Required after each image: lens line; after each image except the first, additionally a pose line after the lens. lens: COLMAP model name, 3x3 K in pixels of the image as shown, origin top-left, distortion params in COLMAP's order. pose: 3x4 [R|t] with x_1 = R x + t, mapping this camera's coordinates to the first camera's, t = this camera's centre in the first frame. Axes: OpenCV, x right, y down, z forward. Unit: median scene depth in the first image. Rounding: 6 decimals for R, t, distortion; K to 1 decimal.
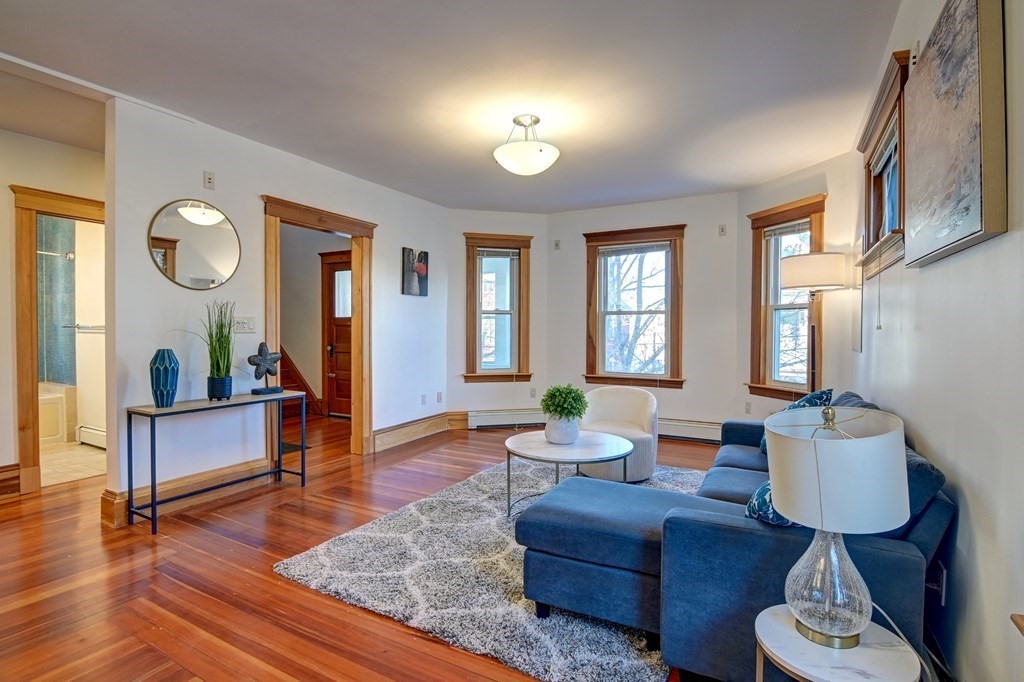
lens RADIAL K [[499.0, 0, 514.1], [0, 499.0, 337.1], [0, 0, 1]] dist [0.003265, -0.026727]
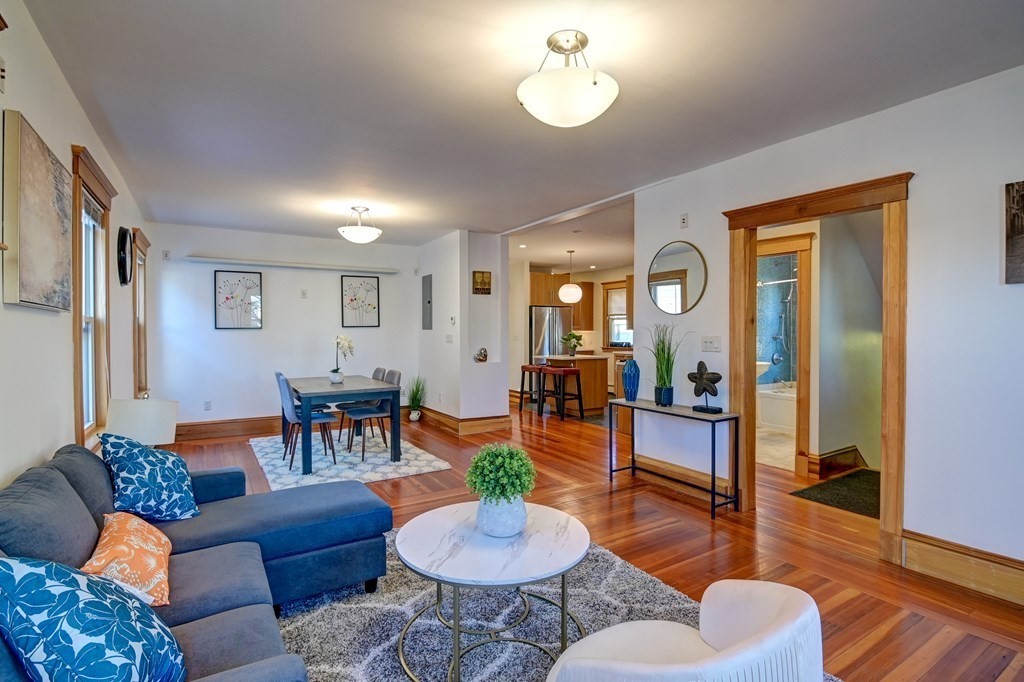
lens RADIAL K [[499.0, 0, 514.1], [0, 499.0, 337.1], [0, 0, 1]] dist [0.003265, -0.026727]
pose [[-0.496315, 0.013933, -0.868031, 0.579155], [-0.008570, 0.999744, 0.020948, -0.057442], [0.868100, 0.017836, -0.496068, 1.170952]]
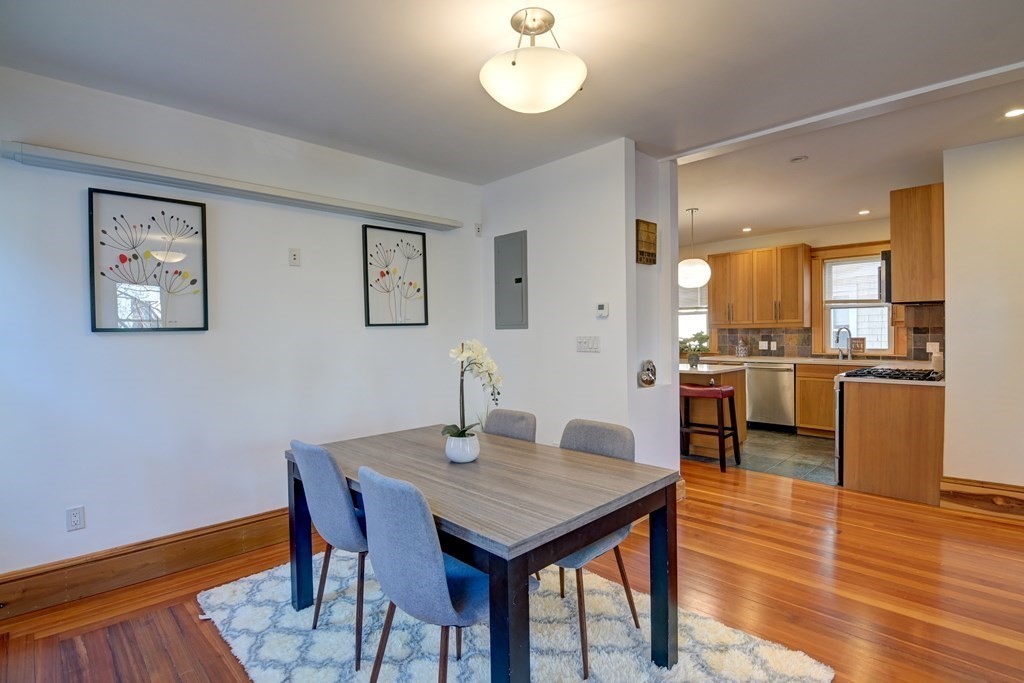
lens RADIAL K [[466.0, 0, 514.7], [0, 466.0, 342.9], [0, 0, 1]] dist [-0.040150, 0.000343]
pose [[-0.299004, 0.016398, -0.954111, 0.517629], [0.000929, 0.999857, 0.016893, -0.054203], [0.954251, 0.004165, -0.298977, 1.060740]]
